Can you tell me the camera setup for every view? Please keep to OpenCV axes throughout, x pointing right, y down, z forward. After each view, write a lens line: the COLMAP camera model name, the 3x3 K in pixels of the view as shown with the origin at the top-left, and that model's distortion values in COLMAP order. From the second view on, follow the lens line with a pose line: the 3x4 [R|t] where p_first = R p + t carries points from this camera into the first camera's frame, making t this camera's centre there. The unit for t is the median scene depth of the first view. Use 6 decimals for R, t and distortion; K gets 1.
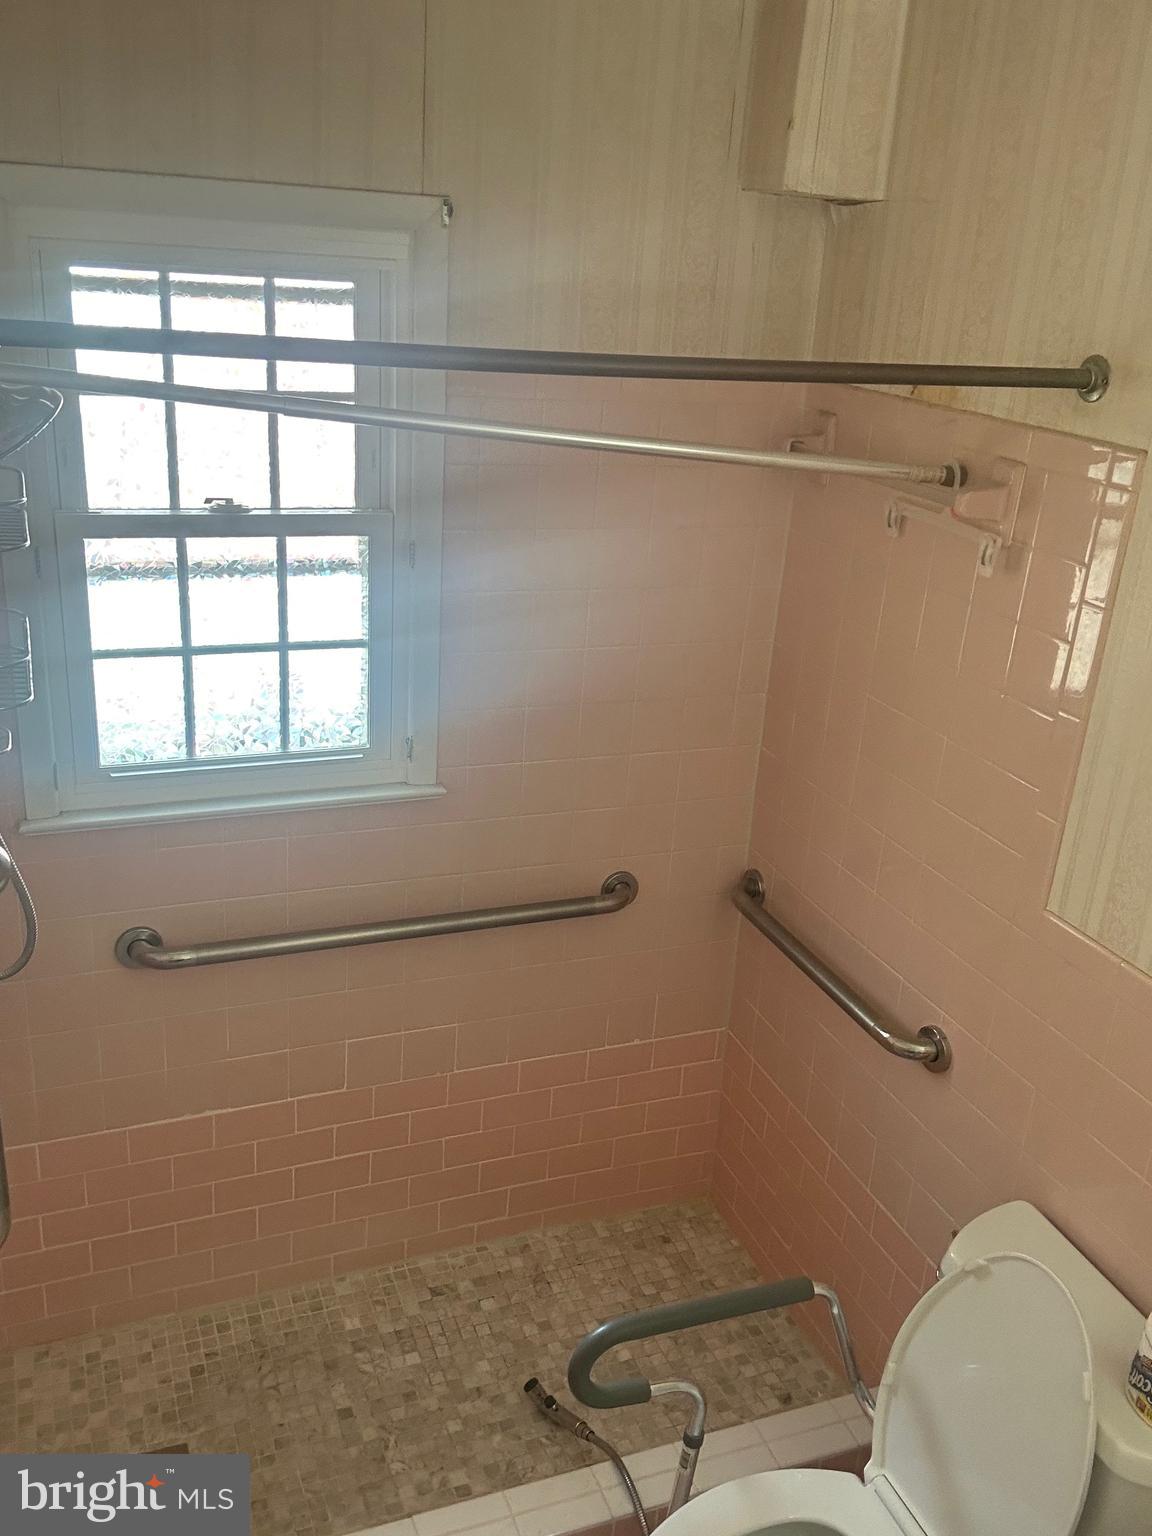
lens RADIAL K [[1399.8, 0, 581.2], [0, 1399.8, 765.2], [0, 0, 1]] dist [-0.002730, 0.000000]
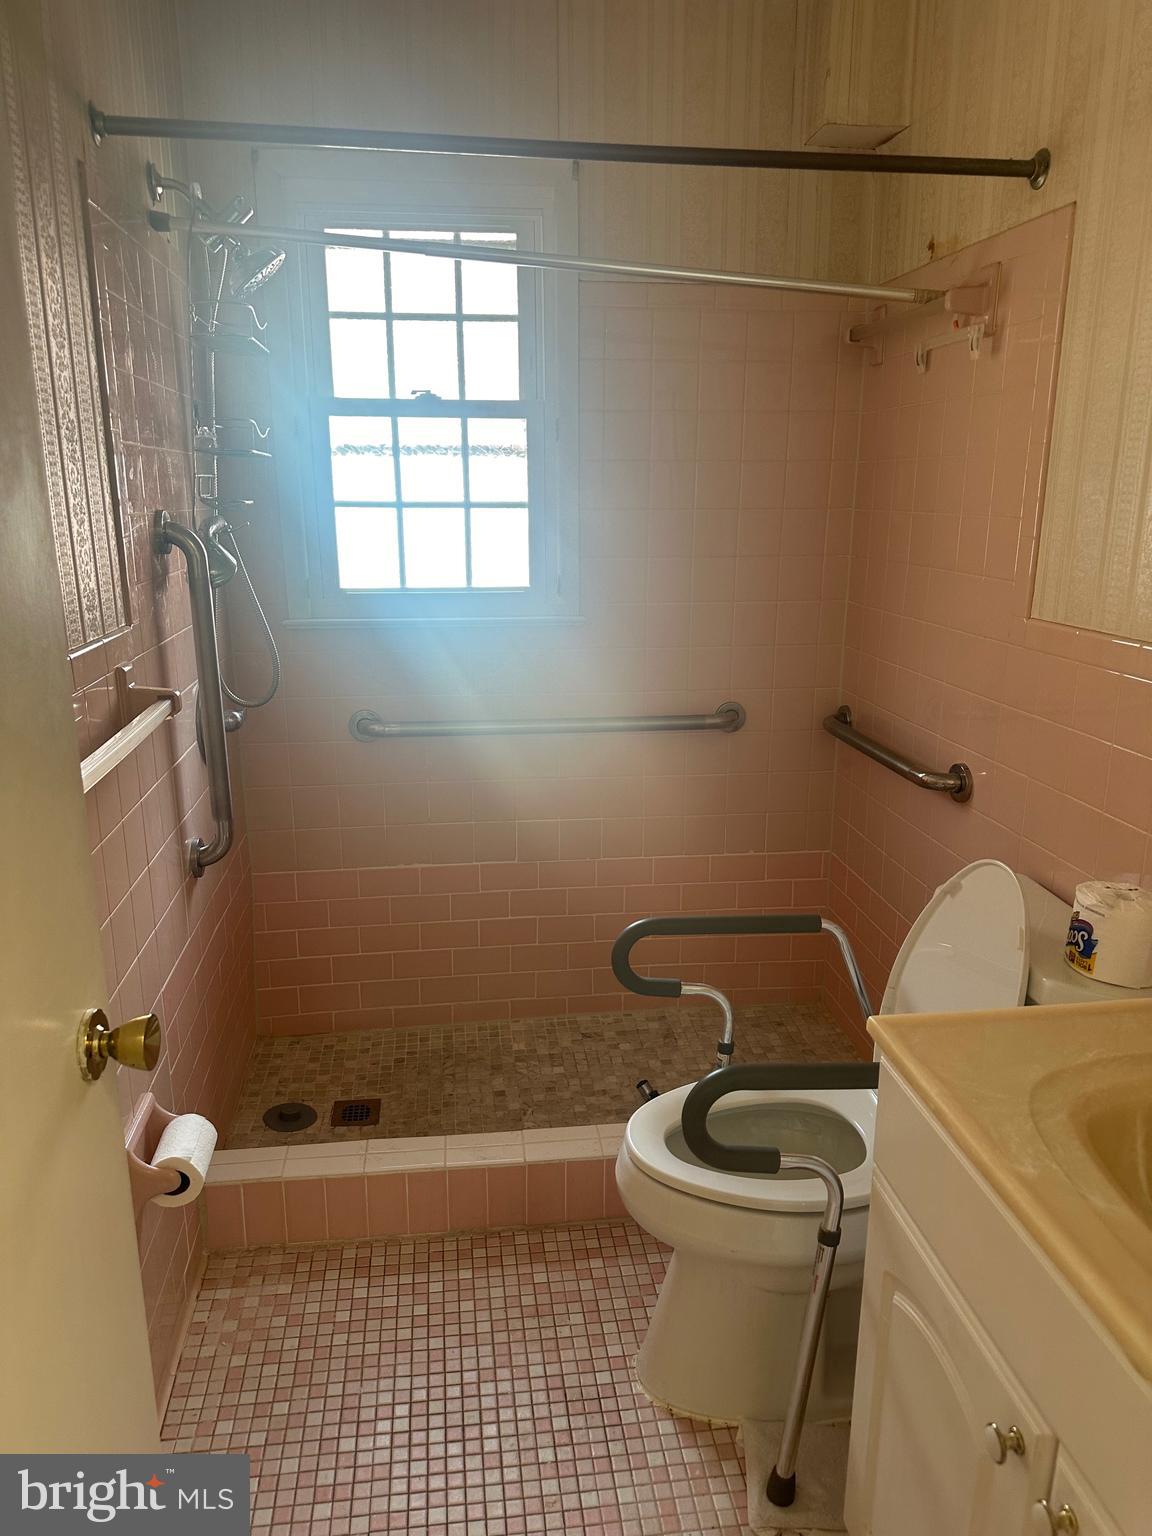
lens RADIAL K [[1093.0, 0, 572.5], [0, 1093.0, 776.4], [0, 0, 1]] dist [-0.001117, -0.005169]
pose [[0.967376, 0.003423, -0.253322, 0.153362], [-0.030510, 0.994205, -0.103076, 0.275635], [0.251501, 0.107442, 0.961875, 0.012124]]
